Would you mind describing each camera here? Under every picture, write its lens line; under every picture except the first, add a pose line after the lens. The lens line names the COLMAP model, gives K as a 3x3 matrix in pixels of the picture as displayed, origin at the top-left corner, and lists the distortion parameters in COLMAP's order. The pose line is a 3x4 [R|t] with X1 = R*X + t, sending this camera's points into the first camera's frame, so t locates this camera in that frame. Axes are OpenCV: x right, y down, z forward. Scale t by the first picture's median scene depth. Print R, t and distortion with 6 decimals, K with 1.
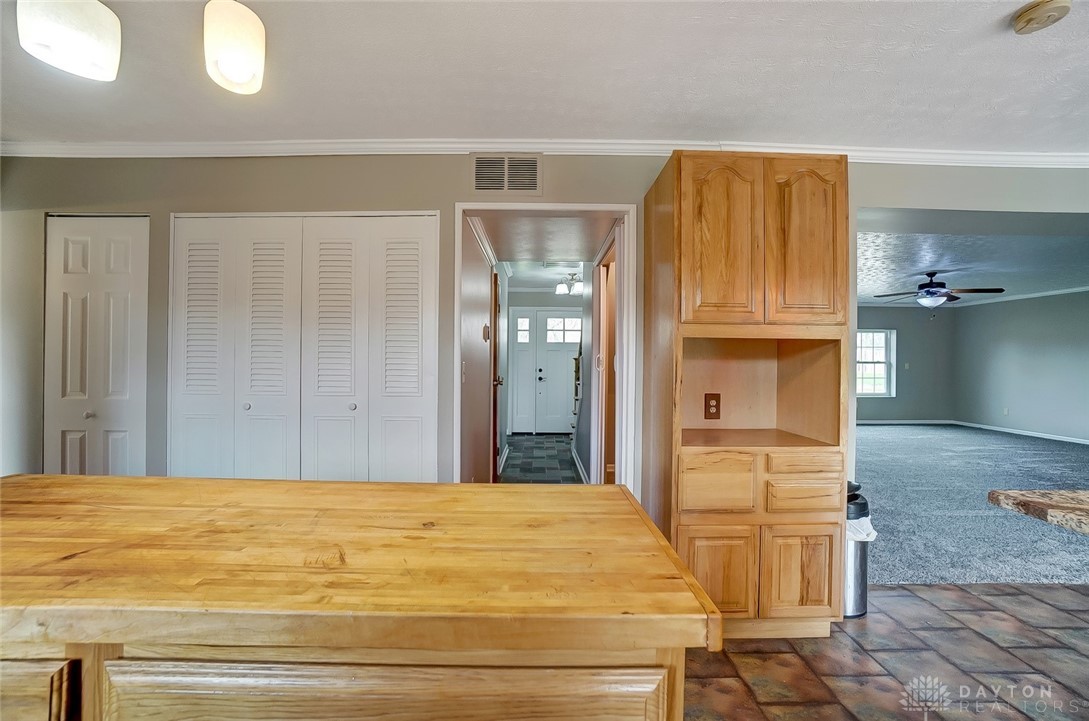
lens RADIAL K [[481.5, 0, 530.7], [0, 481.5, 359.7], [0, 0, 1]] dist [-0.051246, 0.014002]
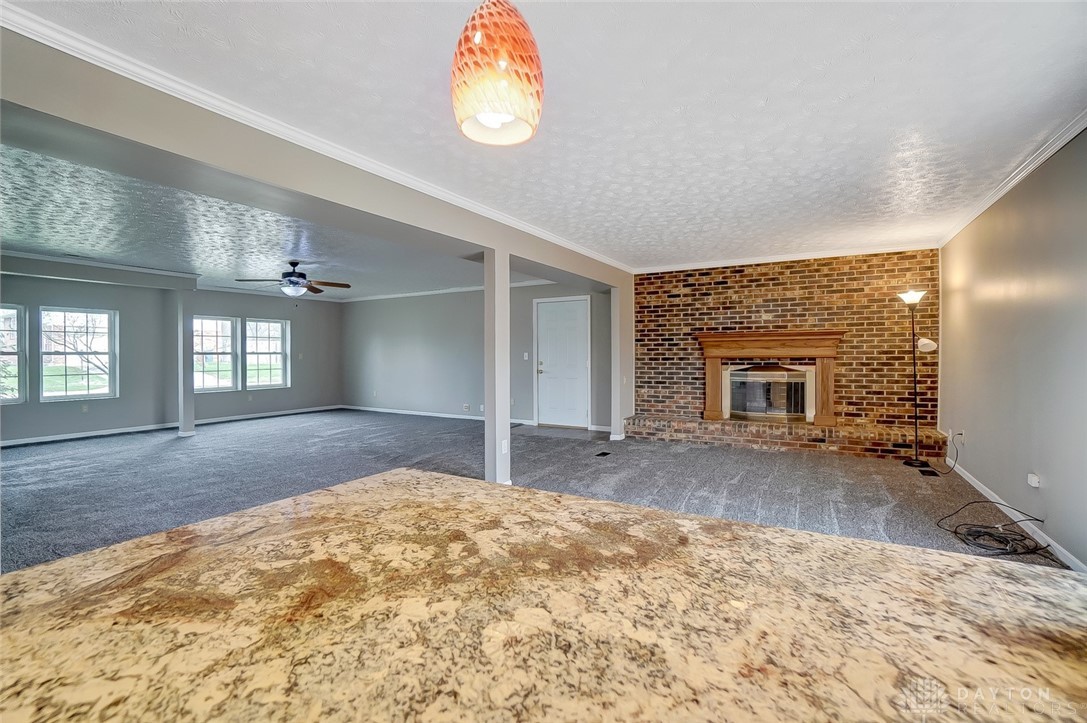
lens RADIAL K [[480.7, 0, 545.1], [0, 480.7, 354.3], [0, 0, 1]] dist [-0.051246, 0.014002]
pose [[0.481221, -0.011920, 0.876519, 0.159800], [0.005984, 0.999929, 0.010313, 0.001597], [-0.876579, 0.000282, 0.481258, 0.032180]]
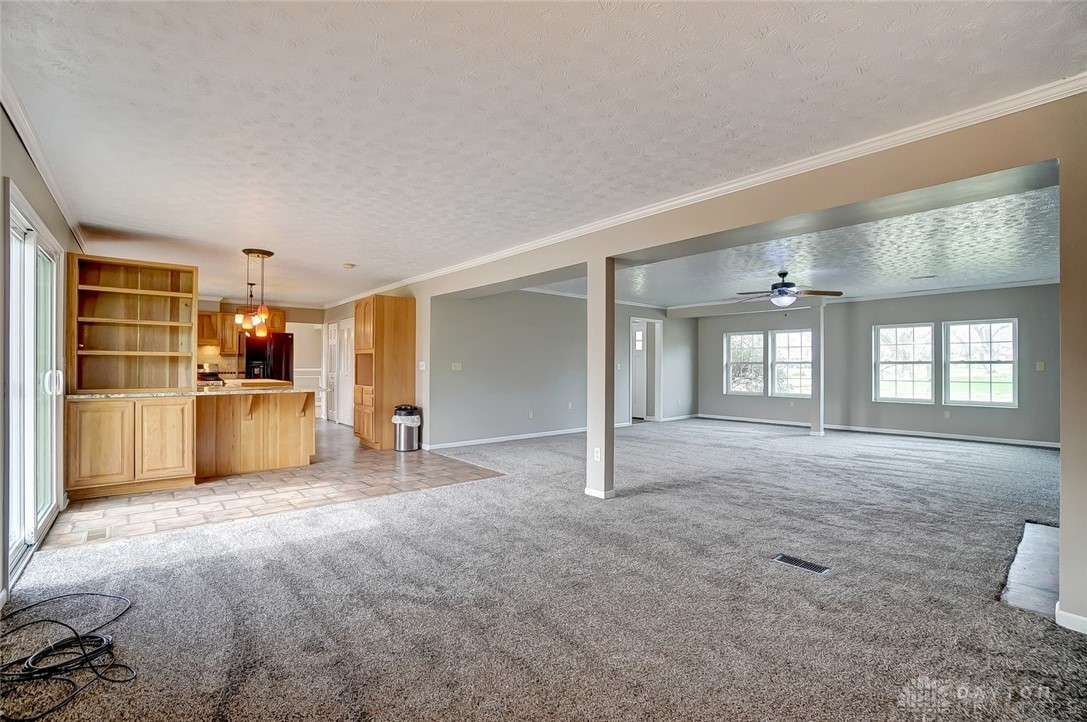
lens RADIAL K [[480.7, 0, 543.7], [0, 480.7, 360.6], [0, 0, 1]] dist [-0.051246, 0.014002]
pose [[0.673354, -0.015295, -0.739162, 0.879483], [0.005118, 0.999858, -0.016028, 0.012901], [0.739302, 0.007010, 0.673337, -0.049643]]
